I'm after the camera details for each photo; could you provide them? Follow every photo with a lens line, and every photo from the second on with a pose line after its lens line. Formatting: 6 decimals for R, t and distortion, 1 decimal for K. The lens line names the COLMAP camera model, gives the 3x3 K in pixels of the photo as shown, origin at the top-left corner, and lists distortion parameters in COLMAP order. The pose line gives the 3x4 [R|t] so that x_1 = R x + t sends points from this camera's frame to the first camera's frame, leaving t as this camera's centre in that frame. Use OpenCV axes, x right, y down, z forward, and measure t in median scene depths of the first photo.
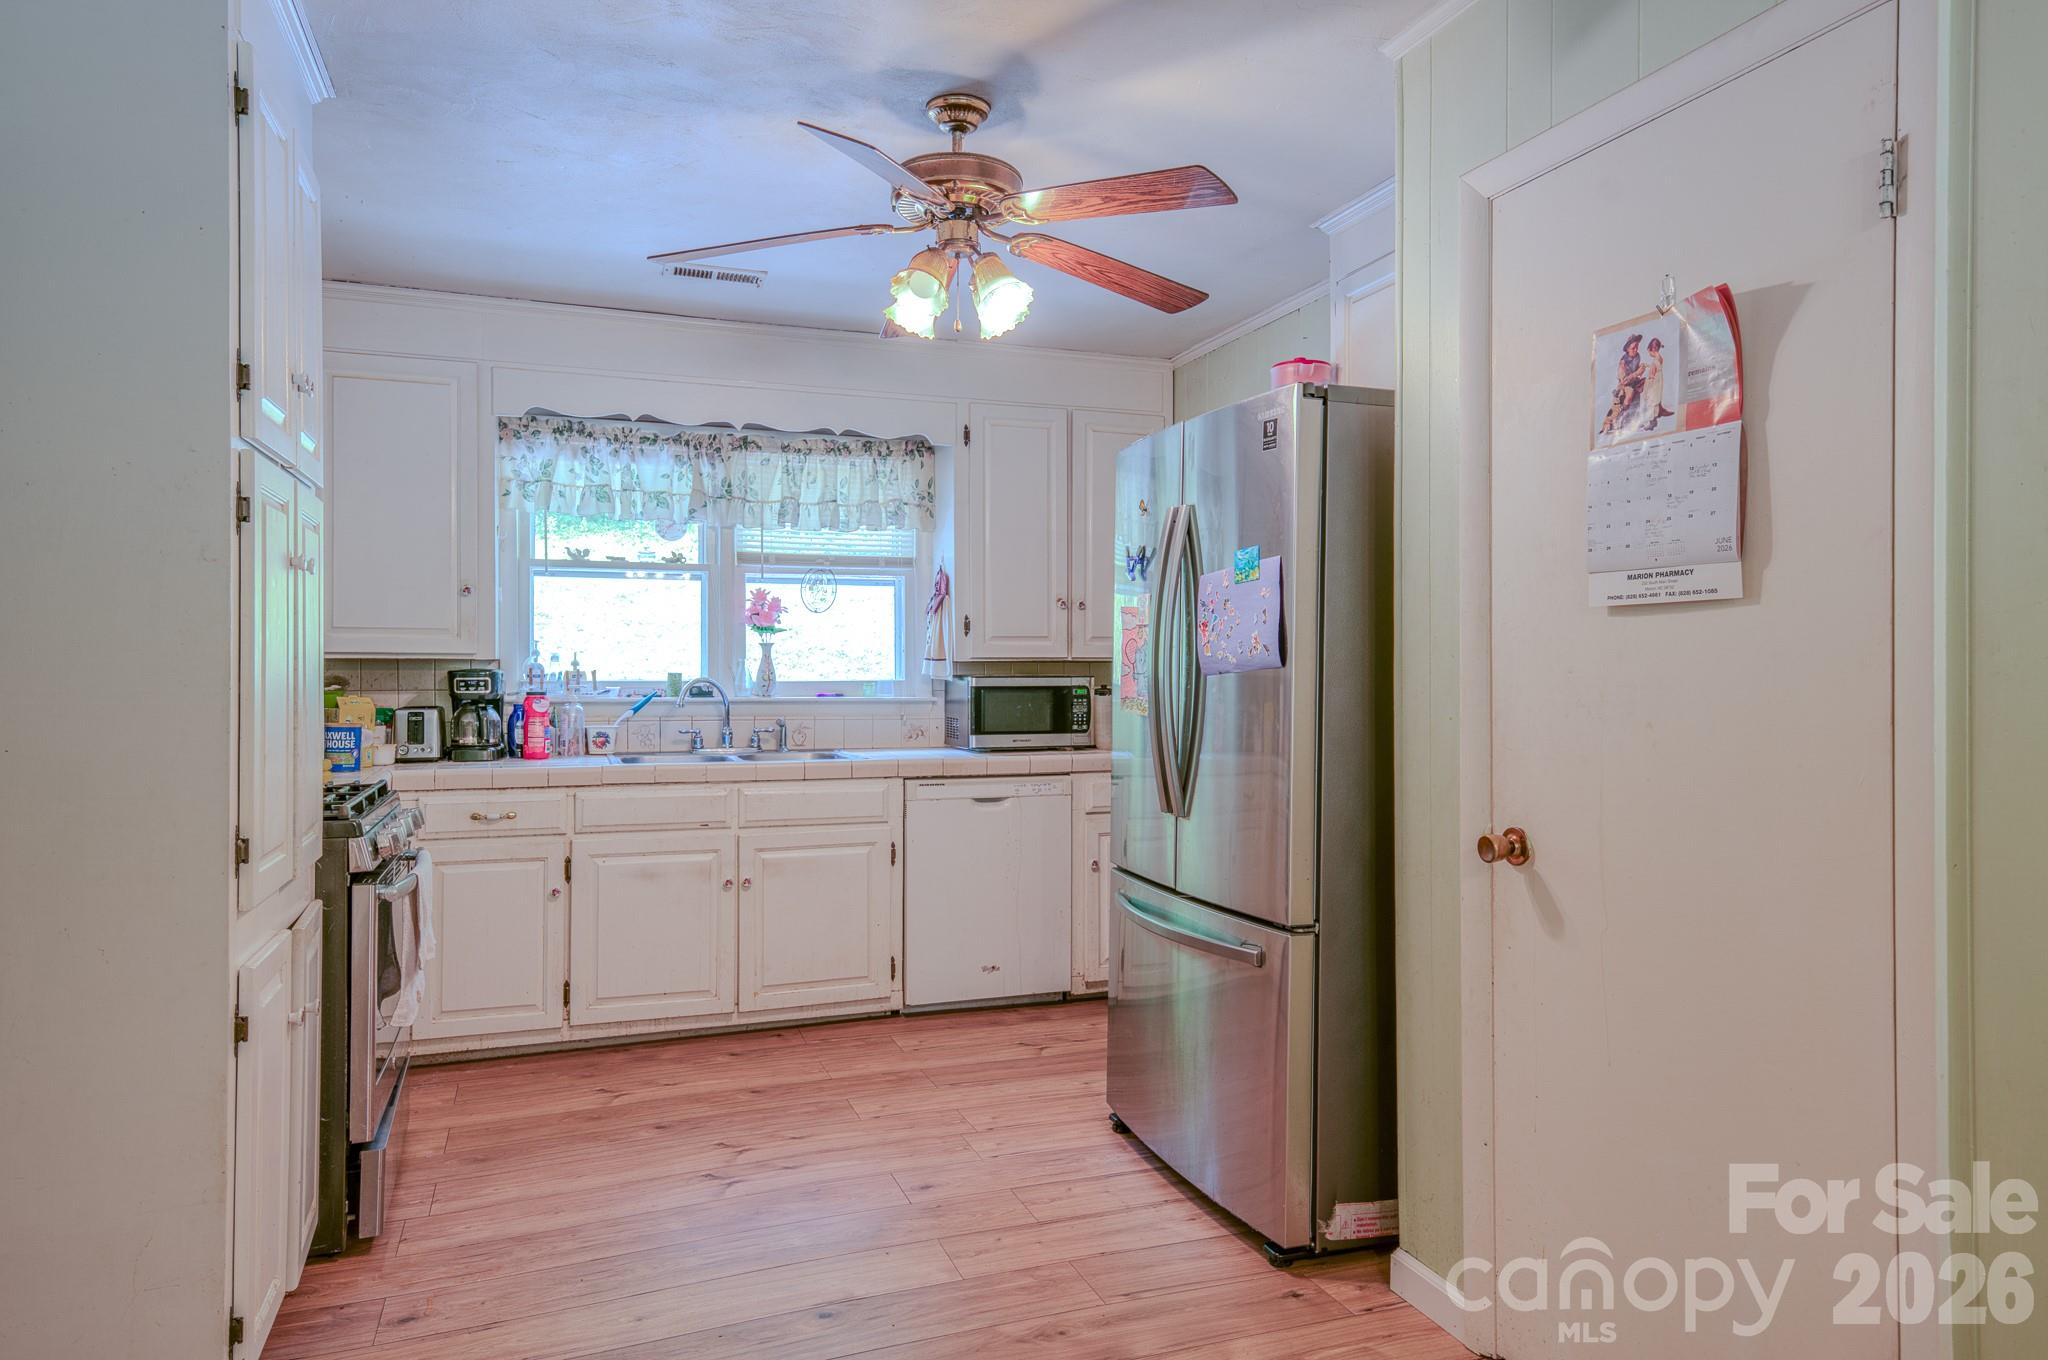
lens RADIAL K [[1228.4, 0, 1025.6], [0, 1228.4, 668.0], [0, 0, 1]] dist [0.025775, -0.000084]
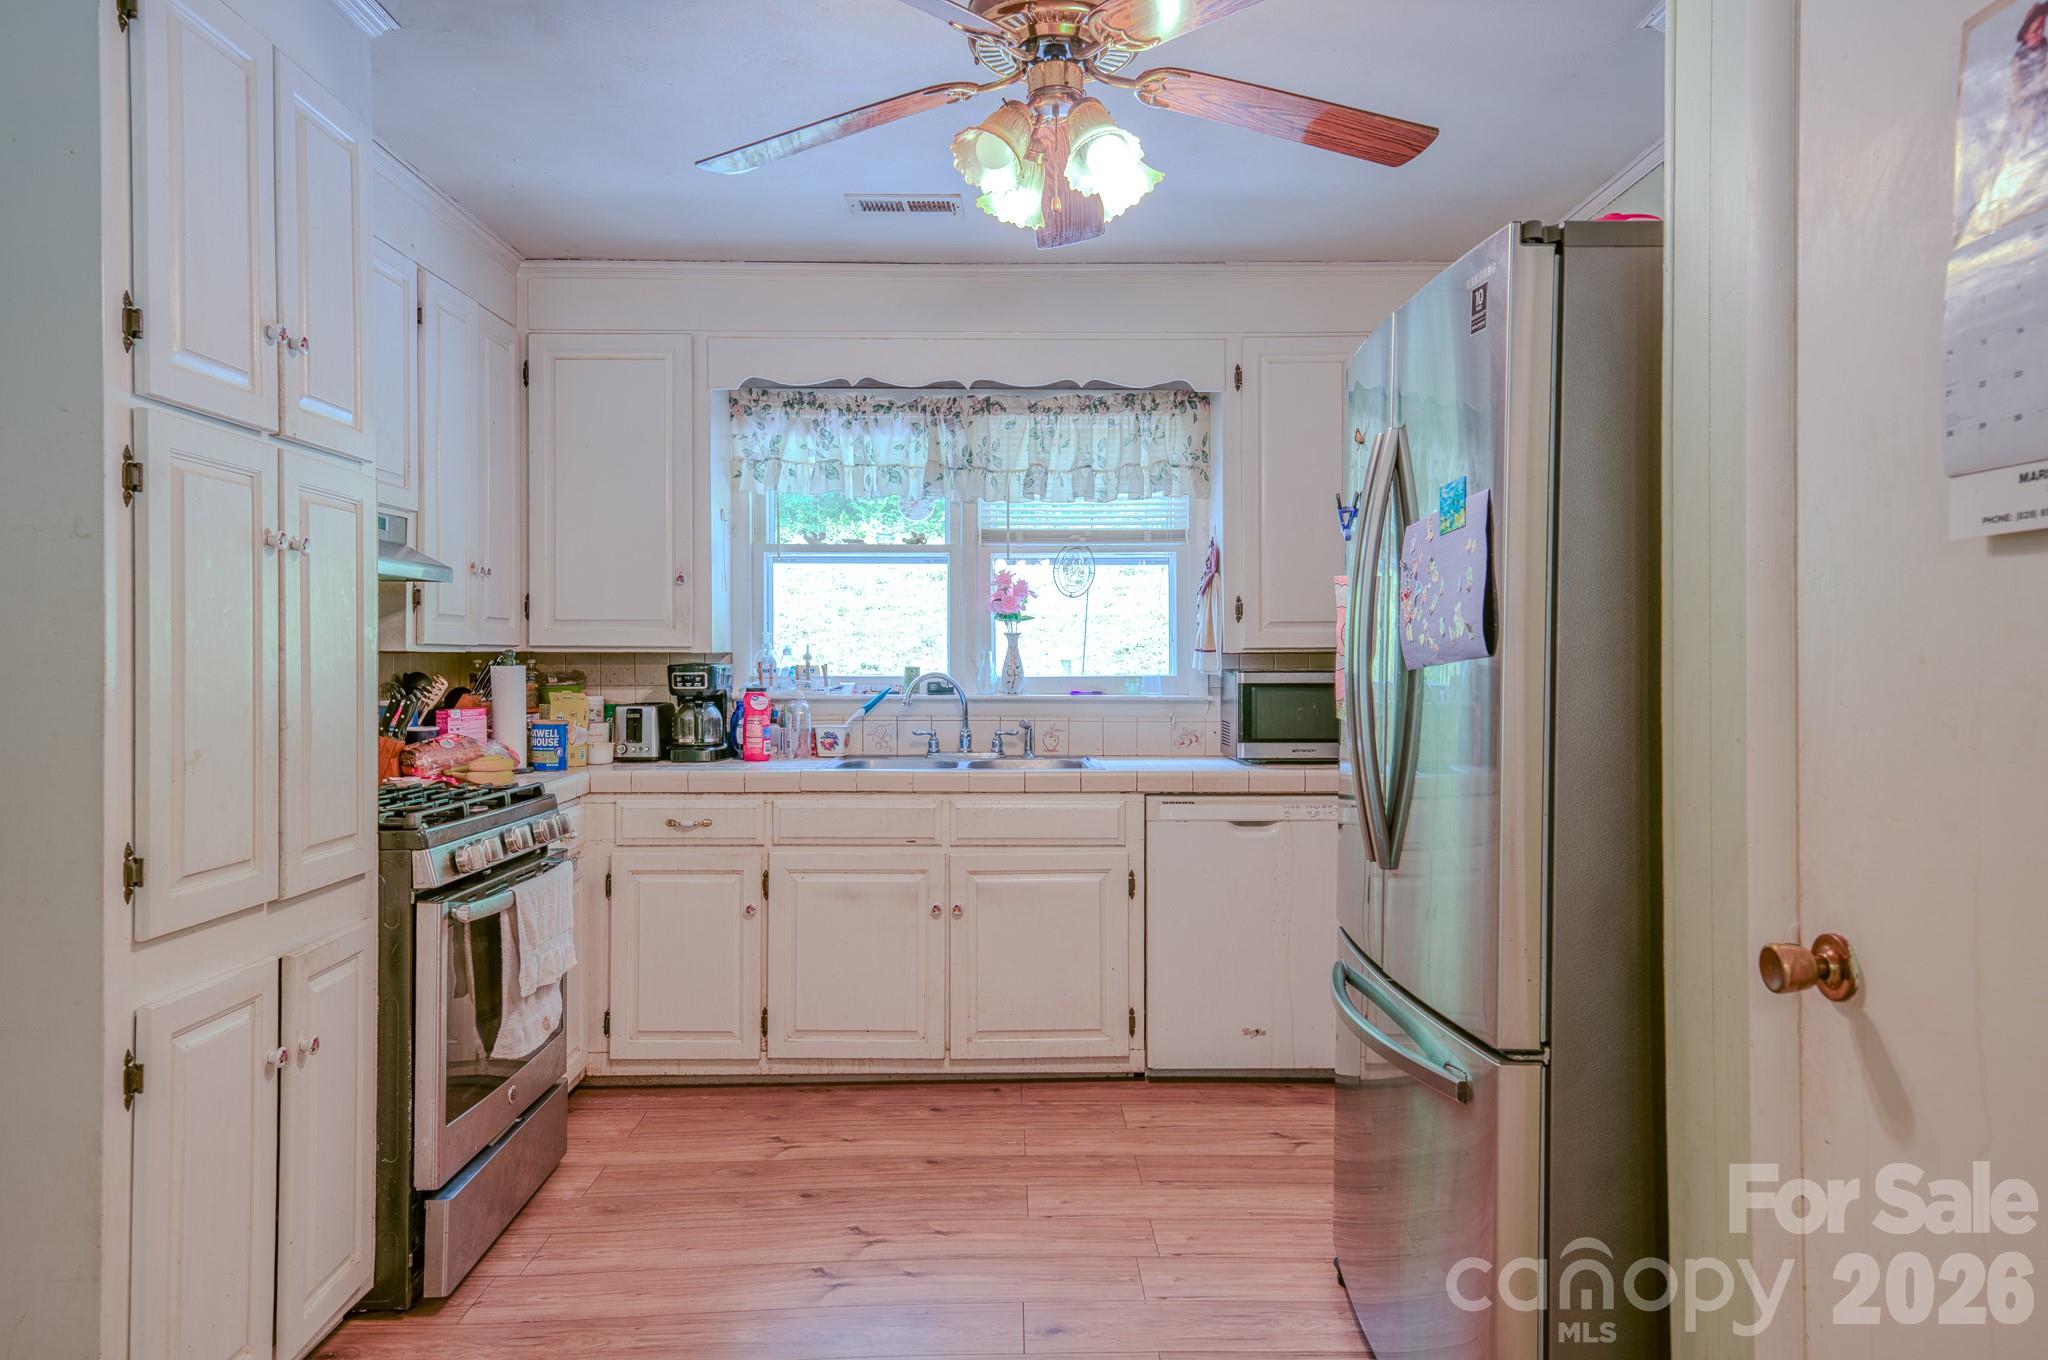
lens RADIAL K [[1296.2, 0, 1056.3], [0, 1296.2, 665.1], [0, 0, 1]] dist [0.021602, 0.005597]
pose [[0.949109, -0.001502, -0.314943, 0.135294], [0.002105, 0.999997, 0.001573, 0.001547], [0.314940, -0.002156, 0.949109, 0.171193]]
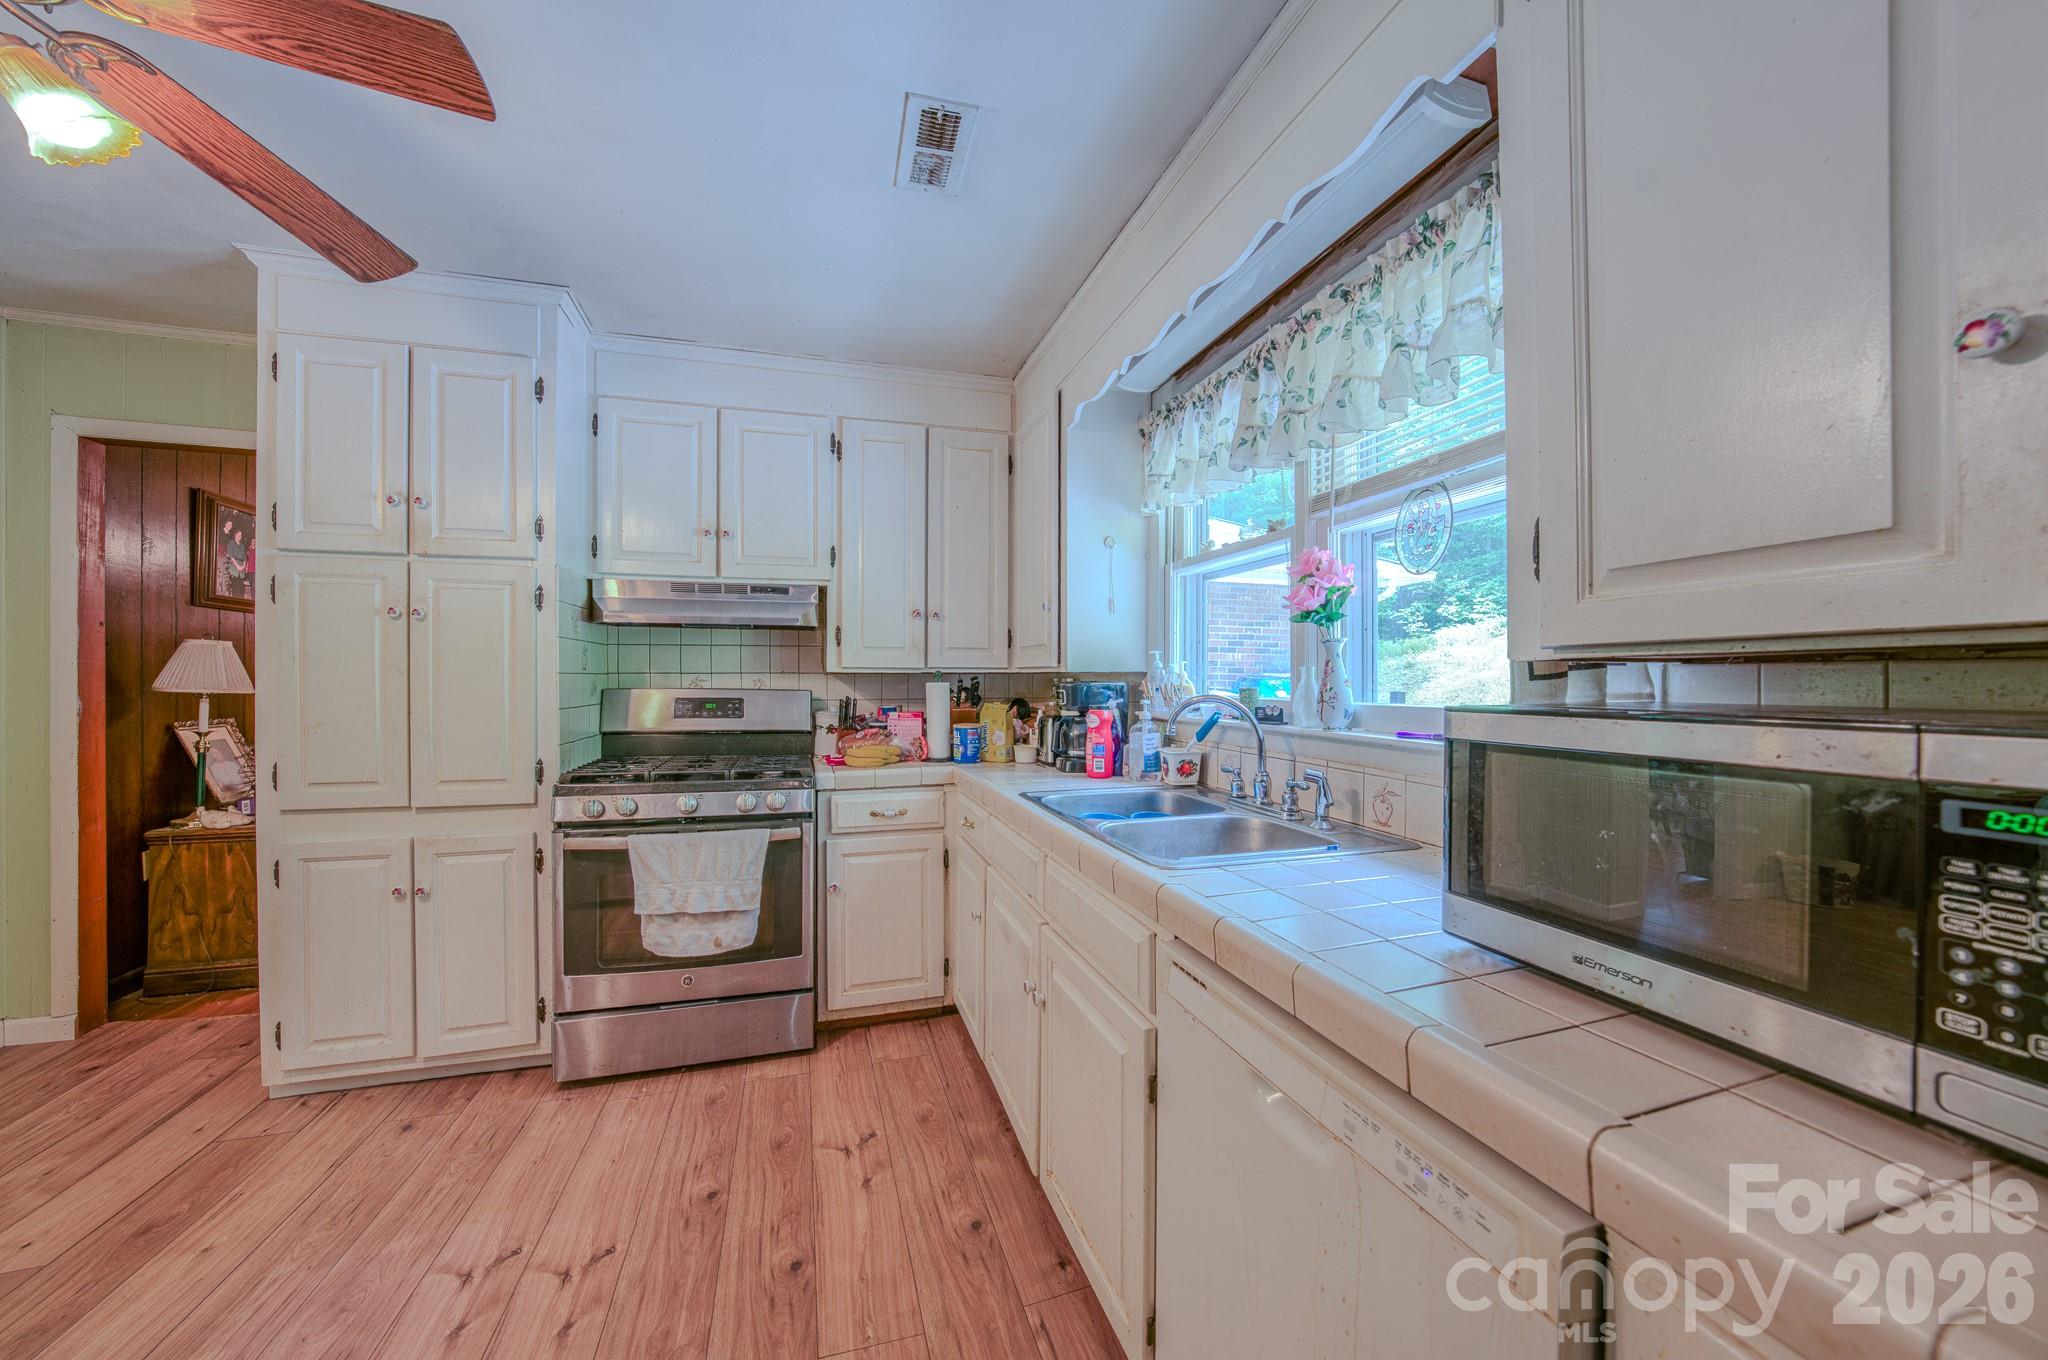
lens RADIAL K [[731.8, 0, 1017.7], [0, 731.8, 683.9], [0, 0, 1]] dist [-0.013621, 0.000320]
pose [[-0.054468, 0.003137, -0.998511, 0.185189], [-0.005708, 0.999978, 0.003453, 0.000761], [0.998499, 0.005888, -0.054449, 1.086809]]
